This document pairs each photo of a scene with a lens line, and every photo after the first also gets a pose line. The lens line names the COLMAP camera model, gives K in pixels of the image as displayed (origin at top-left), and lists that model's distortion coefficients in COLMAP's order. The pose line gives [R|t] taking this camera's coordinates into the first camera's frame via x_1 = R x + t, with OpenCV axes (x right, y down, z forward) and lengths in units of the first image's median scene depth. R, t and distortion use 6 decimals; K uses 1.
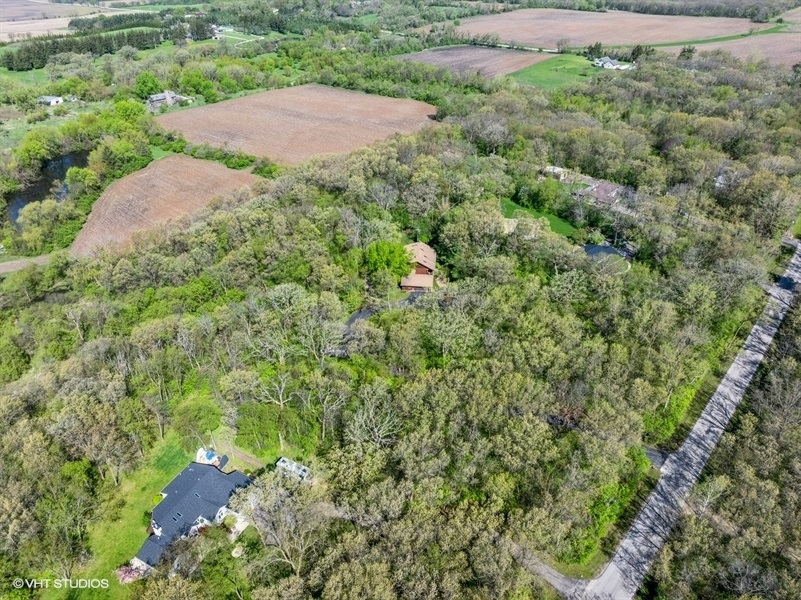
lens RADIAL K [[566.2, 0, 400.5], [0, 566.2, 300.0], [0, 0, 1]] dist [-0.073835, 0.050526]
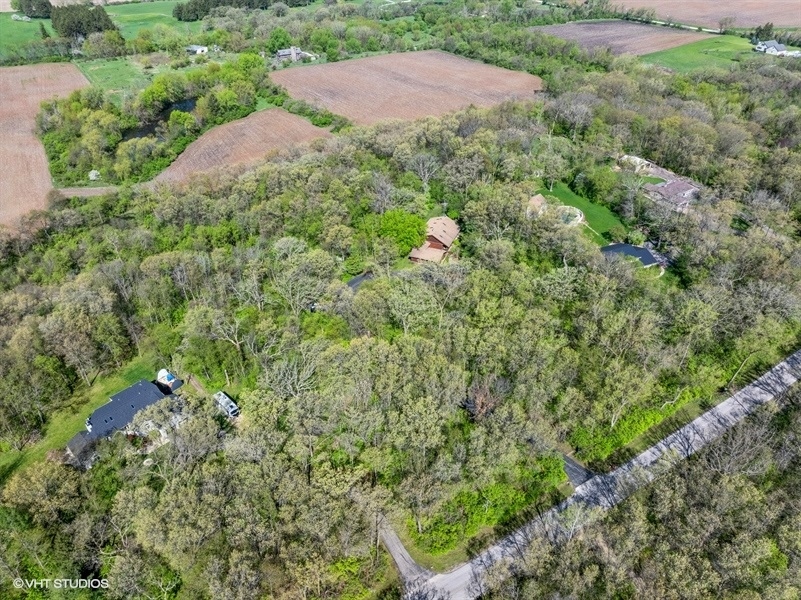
lens RADIAL K [[566.2, 0, 400.5], [0, 566.2, 300.0], [0, 0, 1]] dist [-0.073835, 0.050526]
pose [[0.957577, 0.165874, -0.235651, 0.157304], [-0.154089, 0.985734, 0.067710, -0.009565], [0.243521, -0.028526, 0.969476, 0.016539]]
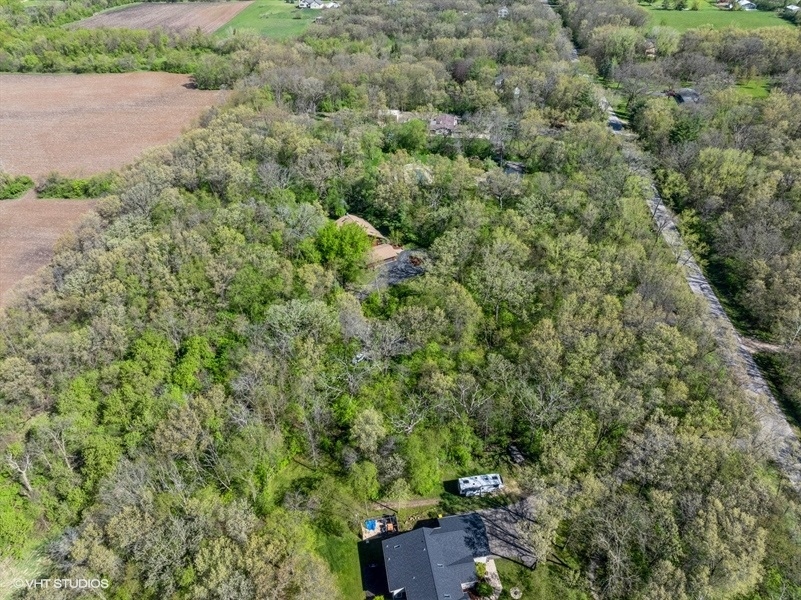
lens RADIAL K [[566.2, 0, 400.5], [0, 566.2, 300.0], [0, 0, 1]] dist [-0.073835, 0.050526]
pose [[0.815292, -0.345714, 0.464522, -0.265990], [0.309397, 0.938182, 0.155201, -0.064816], [-0.489462, 0.017188, 0.871855, 0.124988]]
